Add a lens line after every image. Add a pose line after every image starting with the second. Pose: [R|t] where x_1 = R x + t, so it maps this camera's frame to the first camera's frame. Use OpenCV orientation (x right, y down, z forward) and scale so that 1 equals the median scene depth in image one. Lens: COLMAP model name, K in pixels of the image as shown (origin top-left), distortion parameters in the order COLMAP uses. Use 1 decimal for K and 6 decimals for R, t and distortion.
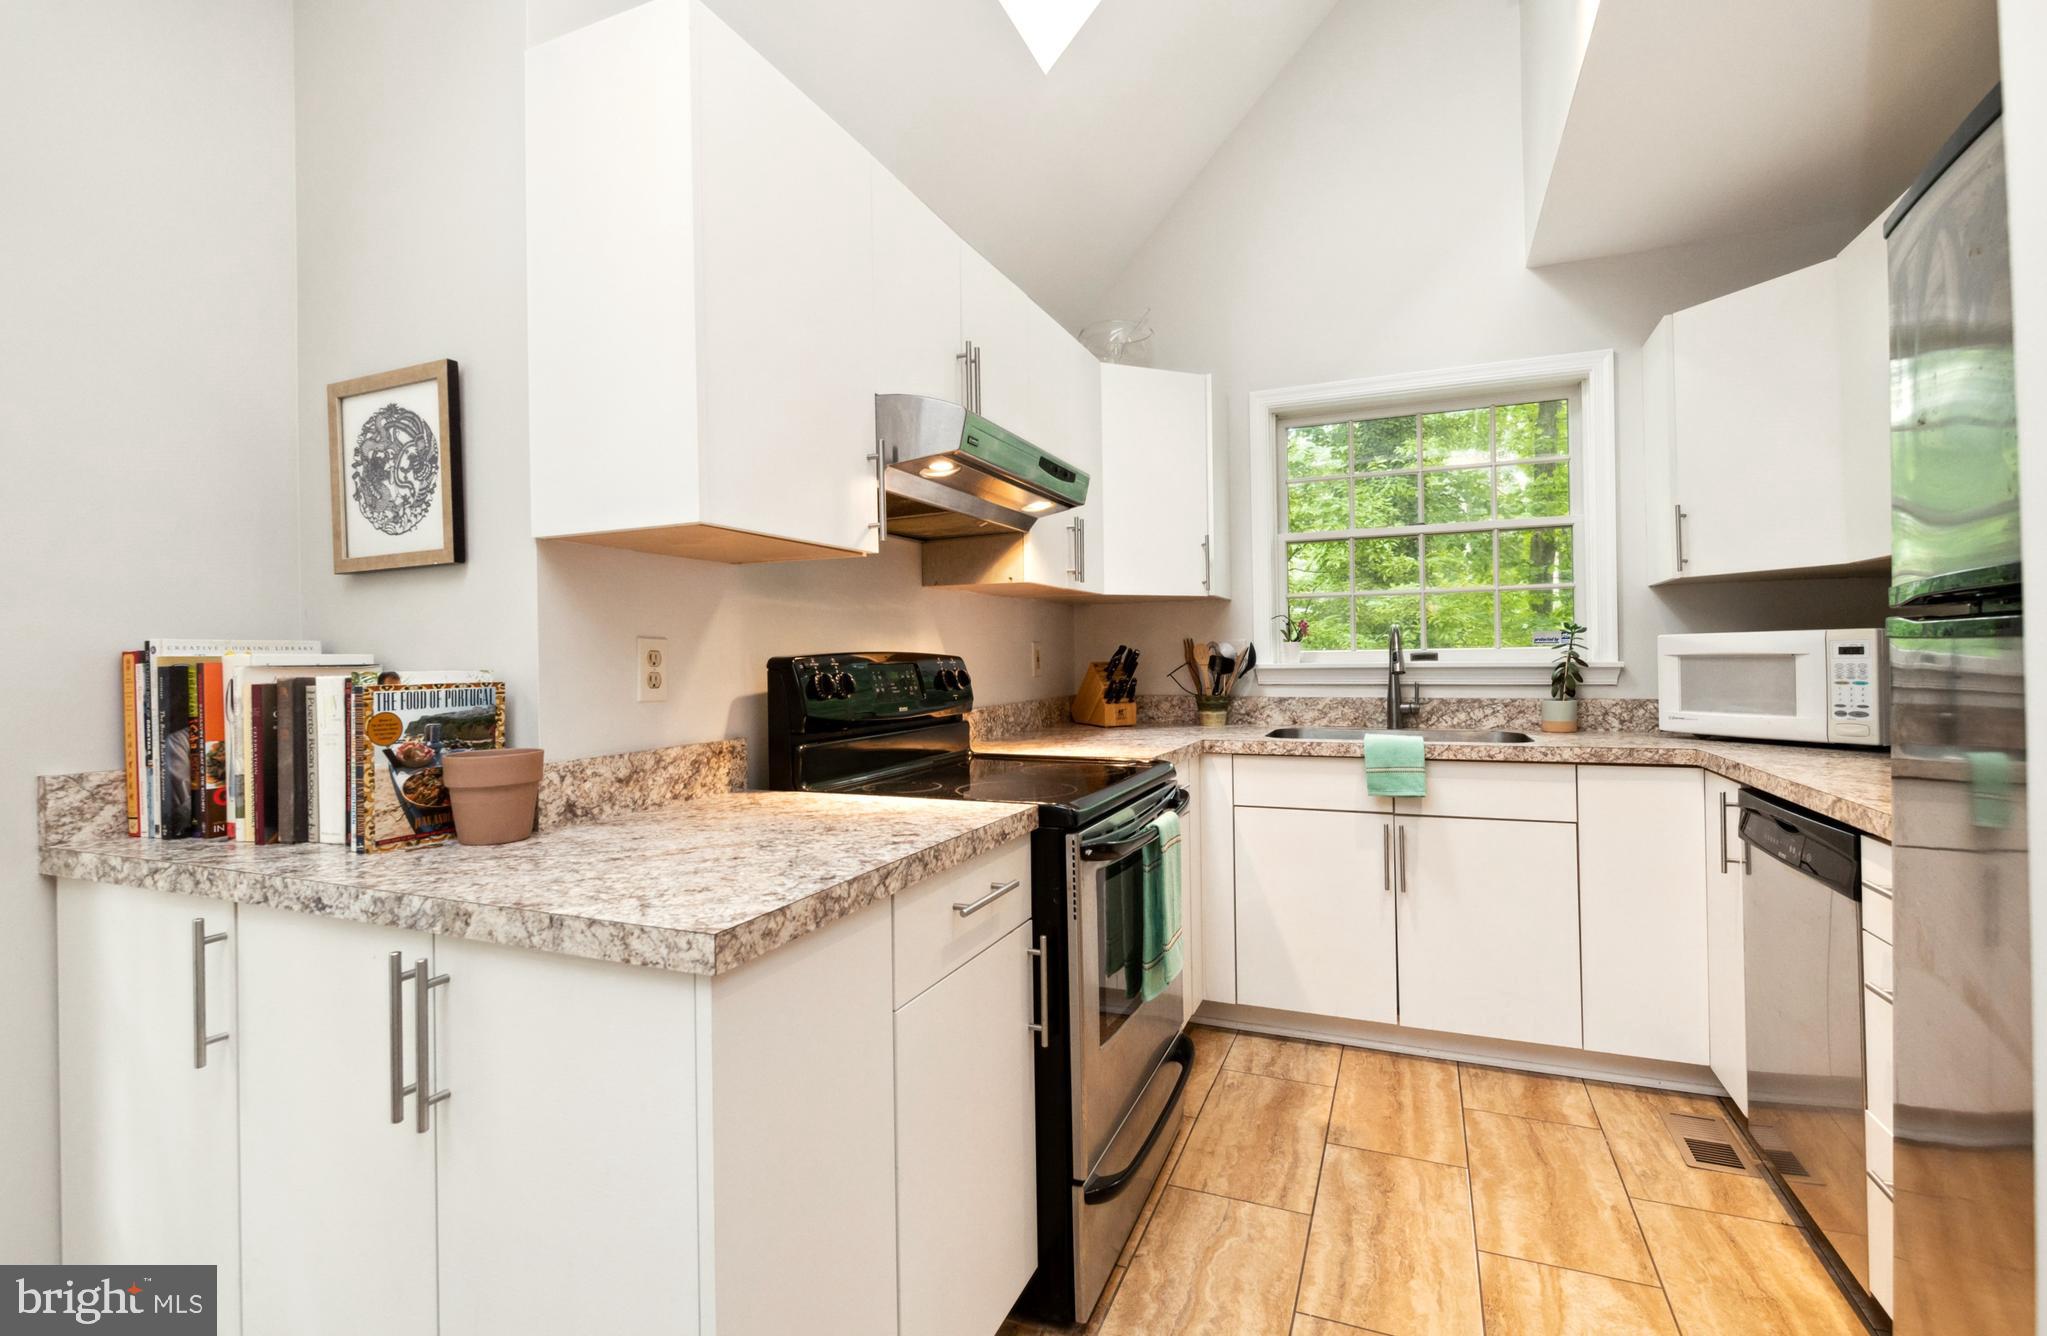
lens RADIAL K [[927.3, 0, 1027.4], [0, 927.3, 656.2], [0, 0, 1]] dist [-0.003149, -0.002138]
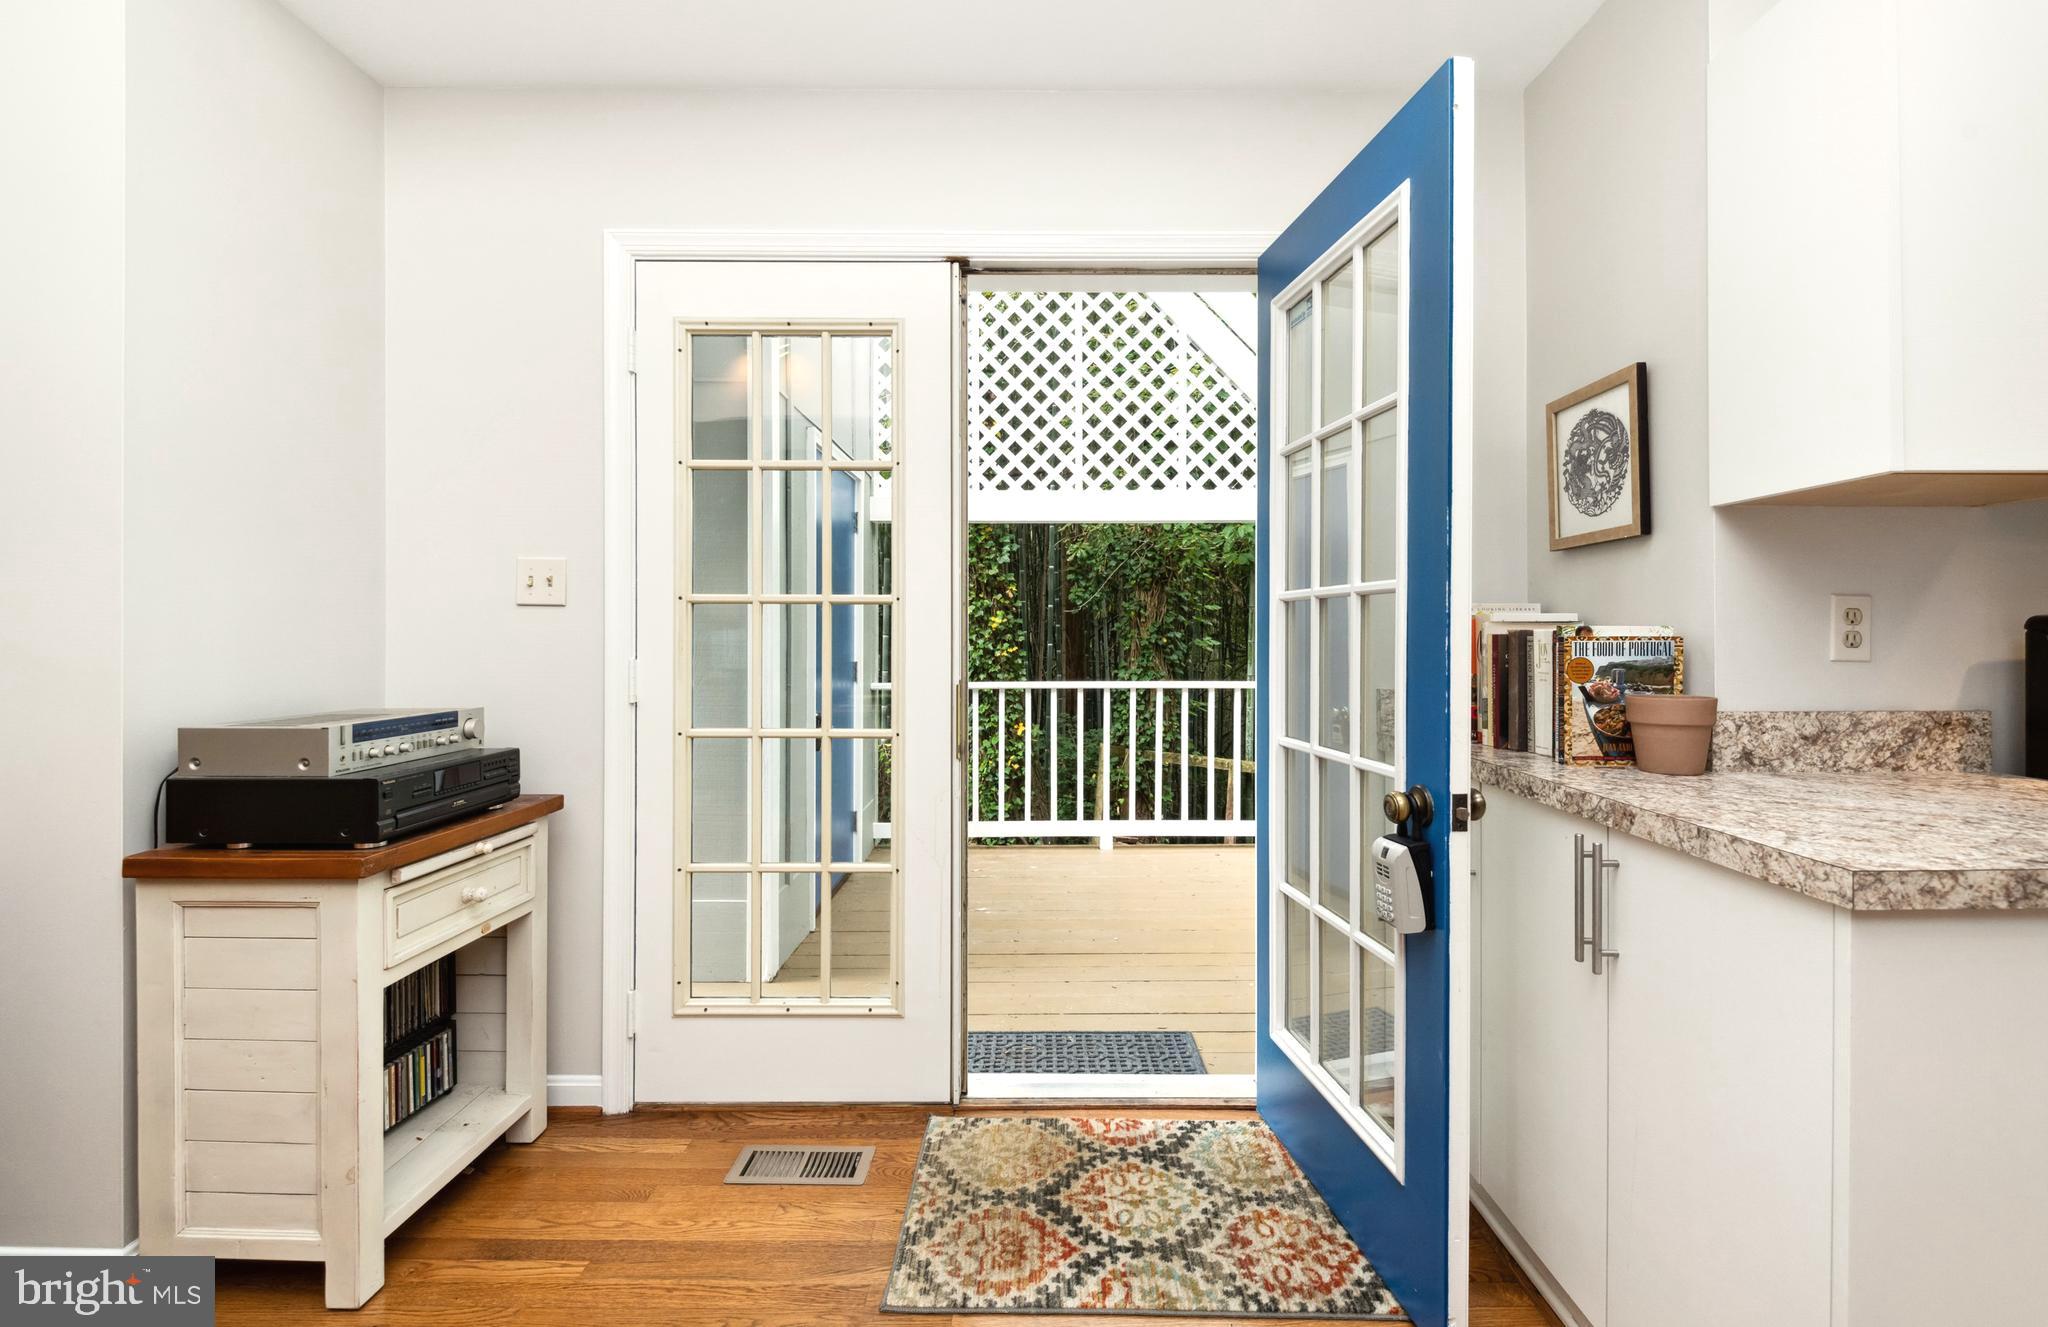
lens RADIAL K [[927.7, 0, 1031.3], [0, 927.7, 626.1], [0, 0, 1]] dist [-0.003149, -0.002138]
pose [[0.387086, 0.007927, -0.922009, 0.160982], [-0.004394, 0.999968, 0.006752, 0.009997], [0.922033, 0.001438, 0.387109, -0.164783]]
